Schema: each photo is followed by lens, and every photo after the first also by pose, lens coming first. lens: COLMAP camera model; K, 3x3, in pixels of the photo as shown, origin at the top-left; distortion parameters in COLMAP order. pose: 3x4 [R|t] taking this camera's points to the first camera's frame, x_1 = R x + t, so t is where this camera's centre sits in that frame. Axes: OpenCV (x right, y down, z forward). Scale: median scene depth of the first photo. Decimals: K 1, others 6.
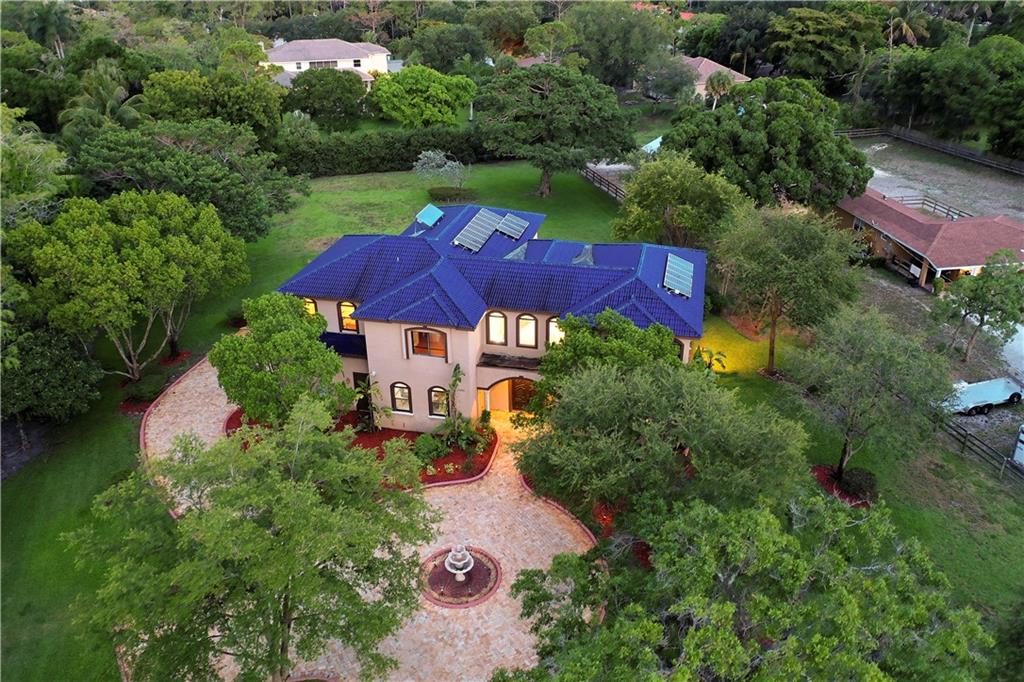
lens RADIAL K [[837.8, 0, 514.0], [0, 837.8, 351.7], [0, 0, 1]] dist [0.008412, -0.021907]
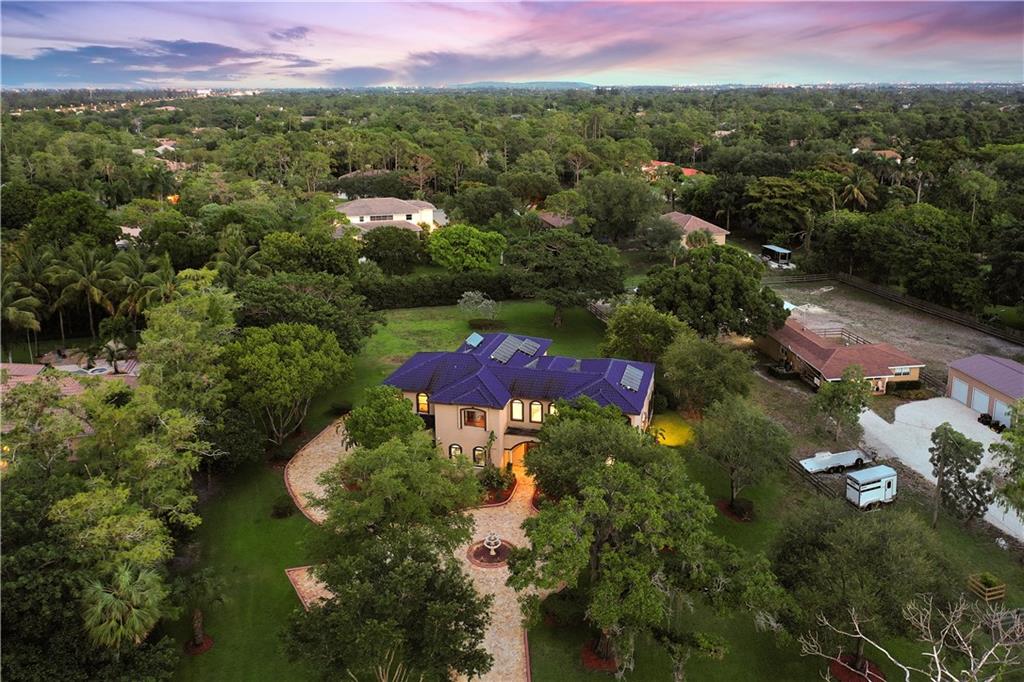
lens RADIAL K [[837.8, 0, 515.6], [0, 837.8, 338.6], [0, 0, 1]] dist [0.008412, -0.021907]
pose [[0.999491, 0.007496, -0.031019, 0.013515], [-0.012470, 0.986478, -0.163420, 0.053540], [0.029375, 0.163724, 0.986069, -0.321758]]
